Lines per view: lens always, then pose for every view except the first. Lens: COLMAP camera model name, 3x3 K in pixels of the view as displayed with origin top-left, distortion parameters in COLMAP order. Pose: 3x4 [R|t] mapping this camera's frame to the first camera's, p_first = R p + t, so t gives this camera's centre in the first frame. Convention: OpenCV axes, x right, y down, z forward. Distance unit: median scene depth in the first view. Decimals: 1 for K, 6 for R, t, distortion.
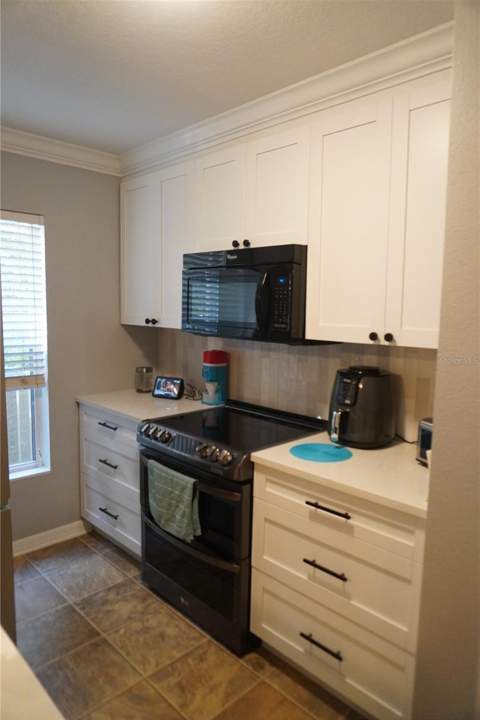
lens RADIAL K [[485.0, 0, 240.4], [0, 485.0, 362.9], [0, 0, 1]] dist [-0.000469, 0.000256]
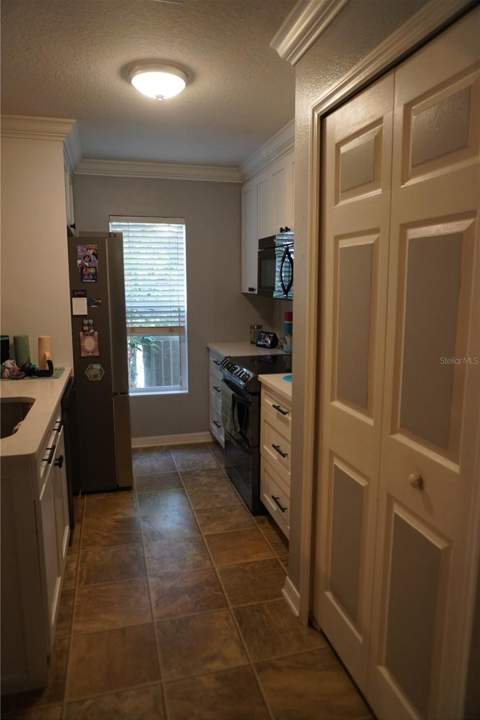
lens RADIAL K [[485.0, 0, 238.6], [0, 485.0, 358.8], [0, 0, 1]] dist [-0.000469, 0.000256]
pose [[0.874423, 0.059293, -0.481528, 0.471299], [-0.043114, 0.998074, 0.044607, 0.051505], [0.483245, -0.018245, 0.875295, -0.220901]]
